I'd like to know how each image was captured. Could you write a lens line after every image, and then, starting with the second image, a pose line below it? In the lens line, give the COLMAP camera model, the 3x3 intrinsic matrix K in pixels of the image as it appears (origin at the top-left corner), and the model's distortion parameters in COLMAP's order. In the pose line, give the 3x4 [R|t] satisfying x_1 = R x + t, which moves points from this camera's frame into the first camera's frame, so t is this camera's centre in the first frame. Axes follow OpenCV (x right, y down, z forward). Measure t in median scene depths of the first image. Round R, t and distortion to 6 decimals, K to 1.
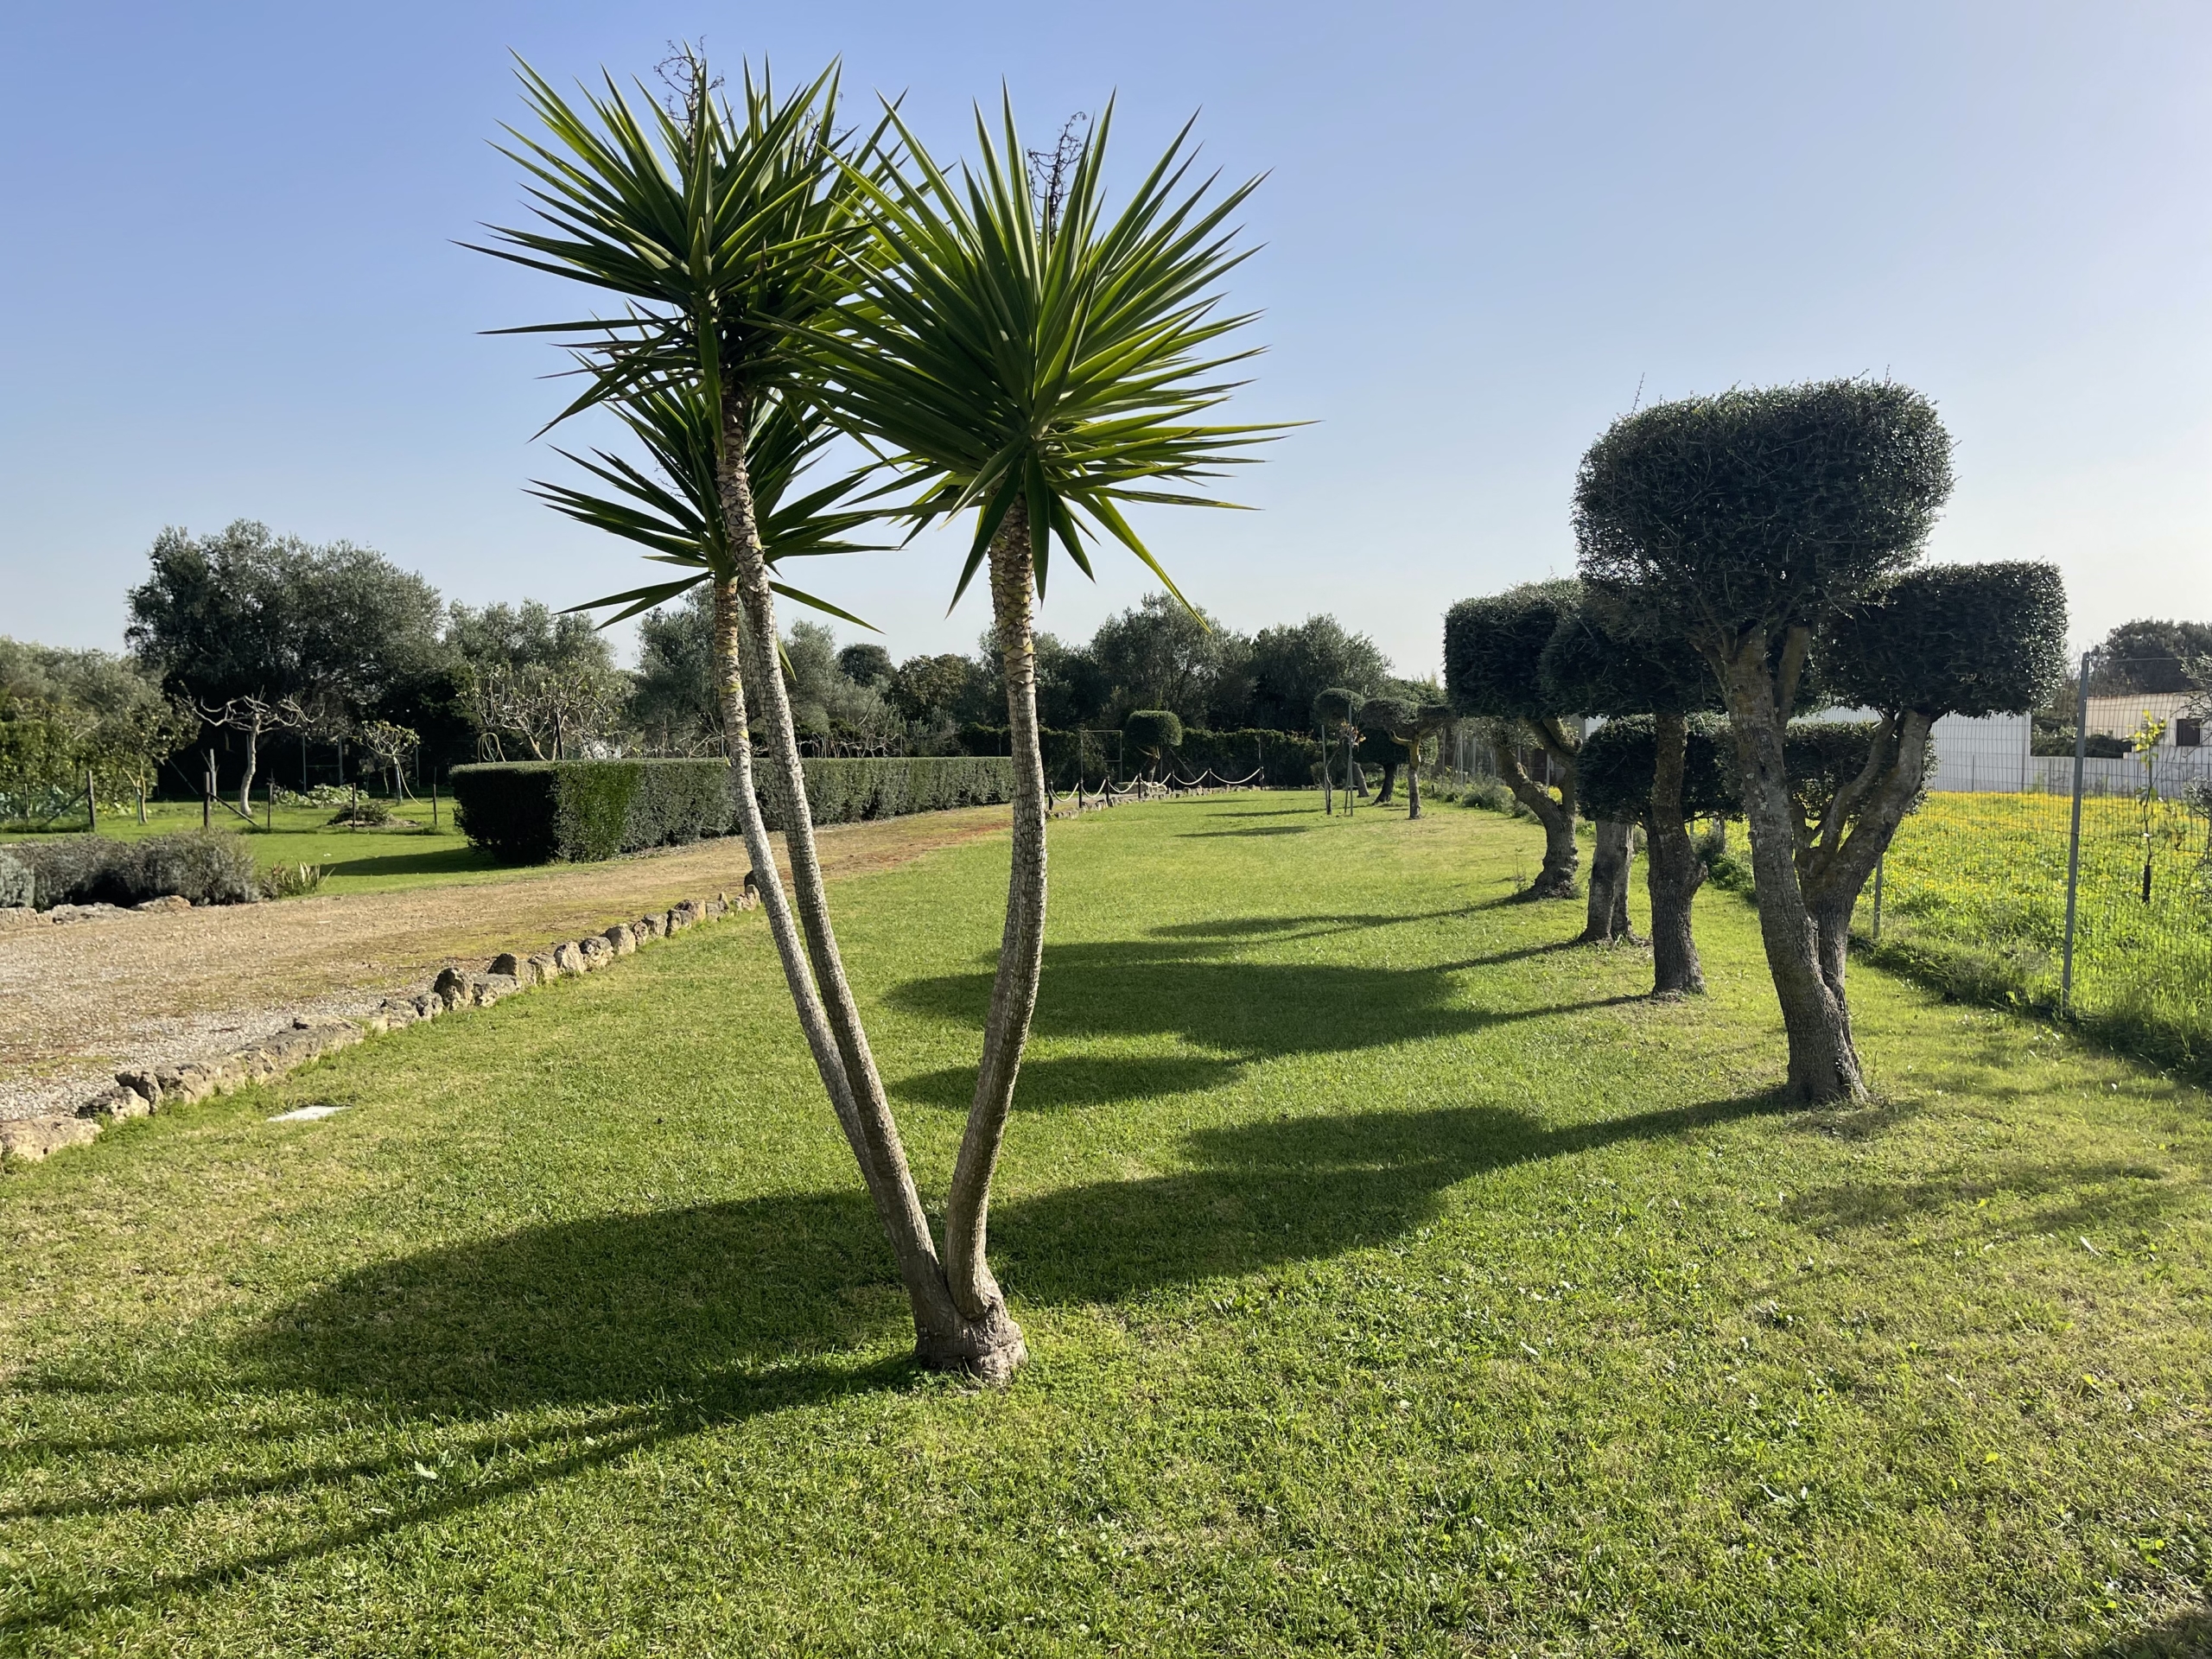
lens RADIAL K [[1619.0, 0, 1106.0], [0, 1619.0, 829.5], [0, 0, 1]] dist [0.073674, -0.081654]
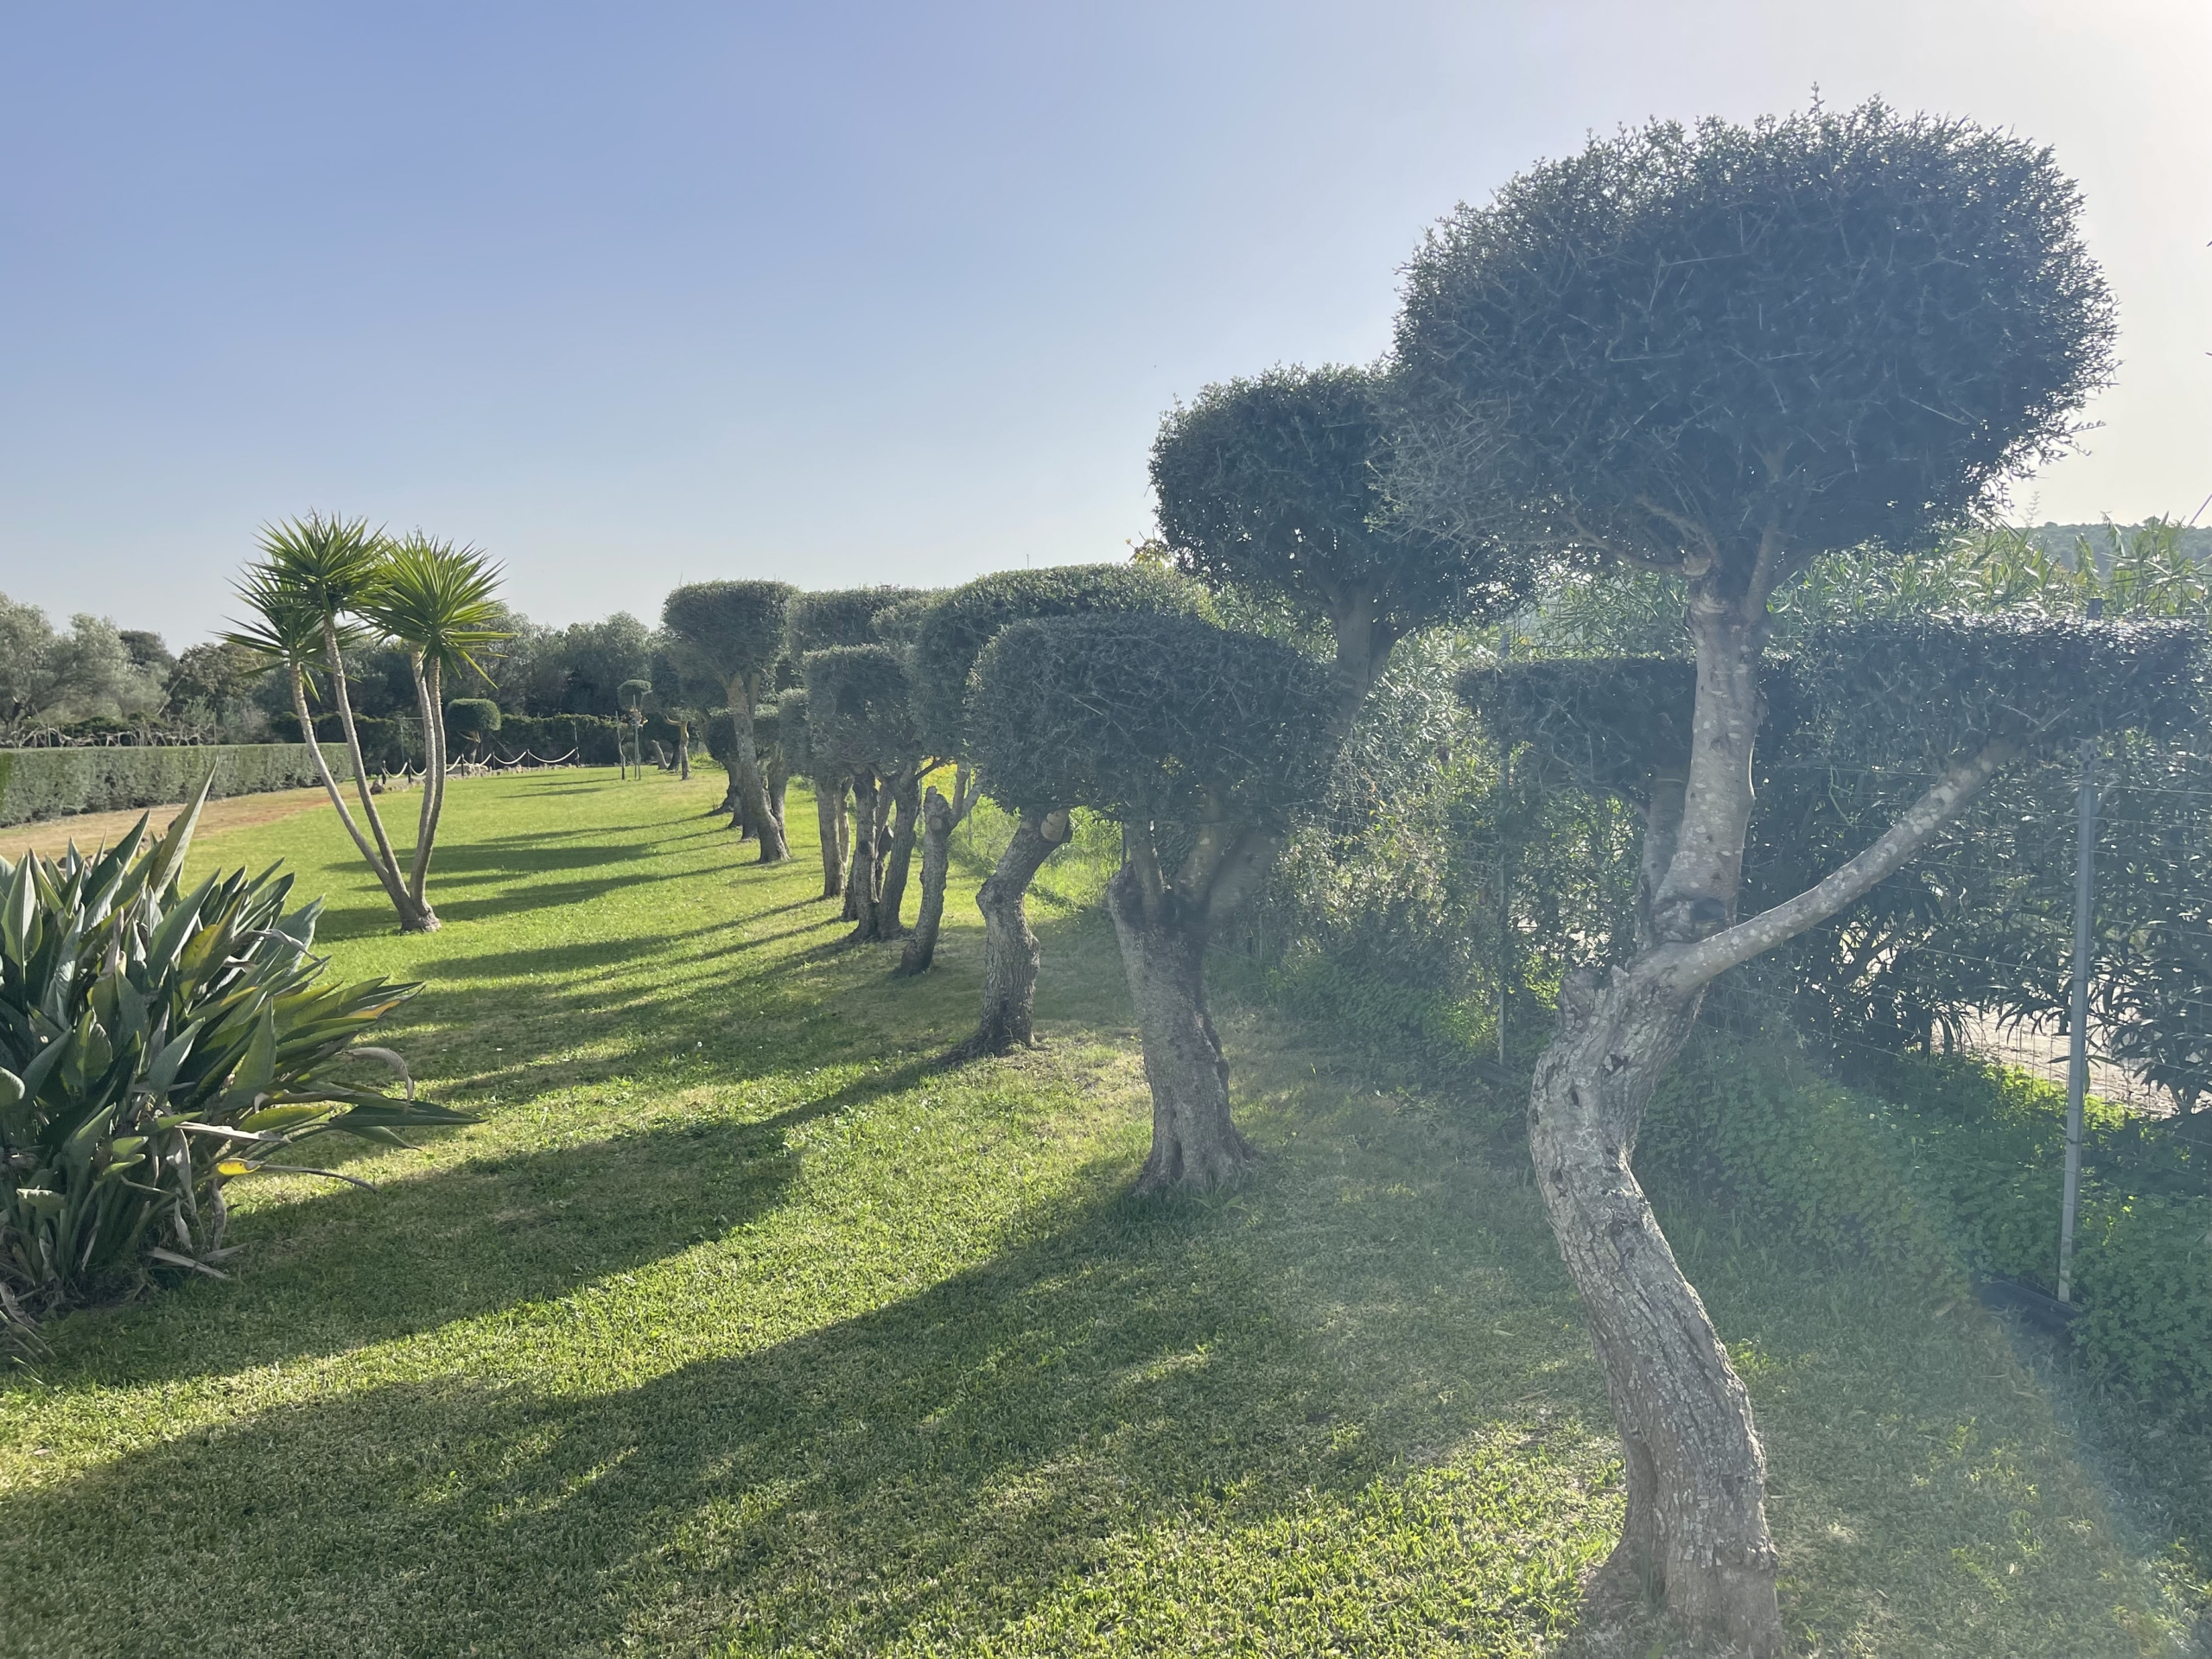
lens RADIAL K [[1619.0, 0, 1106.0], [0, 1619.0, 829.5], [0, 0, 1]] dist [0.073674, -0.081654]
pose [[0.921190, -0.044895, 0.386514, -0.008718], [0.040624, 0.998990, 0.019215, 0.014904], [-0.386987, -0.001999, 0.922083, -0.250167]]
